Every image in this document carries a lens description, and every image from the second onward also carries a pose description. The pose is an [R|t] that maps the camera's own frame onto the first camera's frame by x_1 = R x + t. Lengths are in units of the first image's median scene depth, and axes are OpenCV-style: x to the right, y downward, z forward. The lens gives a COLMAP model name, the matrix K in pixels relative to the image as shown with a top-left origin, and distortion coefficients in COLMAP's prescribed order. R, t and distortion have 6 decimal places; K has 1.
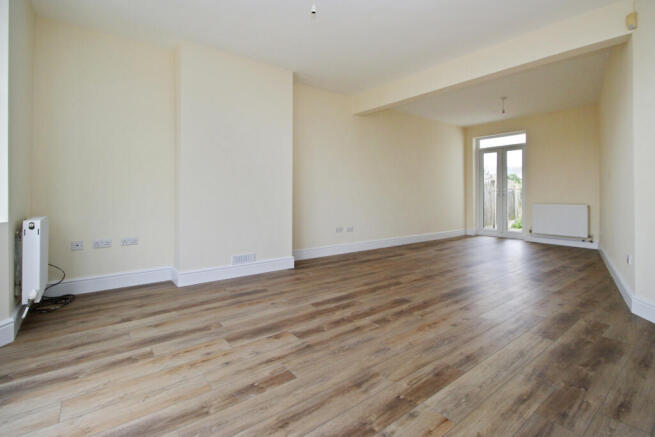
lens RADIAL K [[311.1, 0, 329.8], [0, 311.1, 193.2], [0, 0, 1]] dist [0.013058, -0.000676]
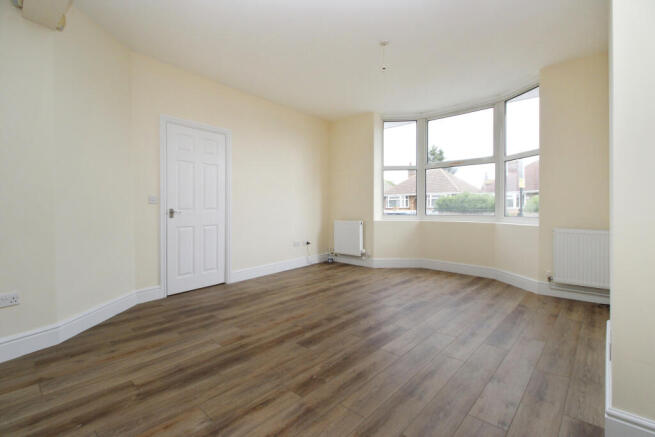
lens RADIAL K [[304.1, 0, 331.2], [0, 304.1, 204.2], [0, 0, 1]] dist [0.000532, -0.000597]
pose [[-0.983452, -0.001505, -0.181164, 0.334418], [0.000953, 0.999909, -0.013478, -0.005726], [0.181168, -0.013428, -0.983361, 1.886114]]
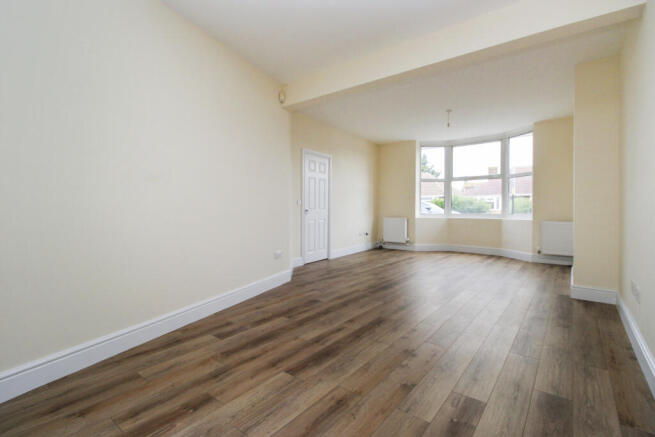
lens RADIAL K [[302.3, 0, 331.0], [0, 302.3, 208.8], [0, 0, 1]] dist [-0.003822, -0.000503]
pose [[-0.970320, -0.003953, -0.241791, 1.076399], [-0.003519, 0.999991, -0.002226, 0.002173], [0.241798, -0.001309, -0.970326, 2.450059]]
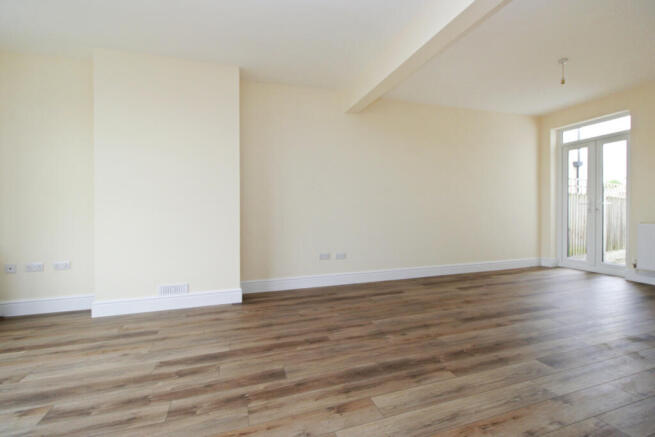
lens RADIAL K [[310.5, 0, 337.9], [0, 310.5, 217.9], [0, 0, 1]] dist [0.017256, -0.012364]
pose [[0.944287, -0.008228, -0.329021, 0.617381], [0.017608, 0.999519, 0.025540, -0.009811], [0.328653, -0.029910, 0.943977, 0.438655]]
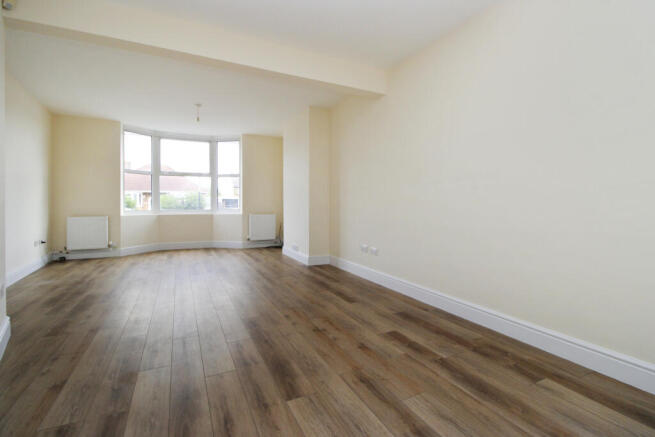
lens RADIAL K [[299.4, 0, 327.1], [0, 299.4, 208.3], [0, 0, 1]] dist [0.002960, 0.000103]
pose [[-0.199521, 0.008450, -0.979857, 1.536554], [0.001262, 0.999964, 0.008366, 0.002273], [0.979893, 0.000433, -0.199525, 1.959033]]
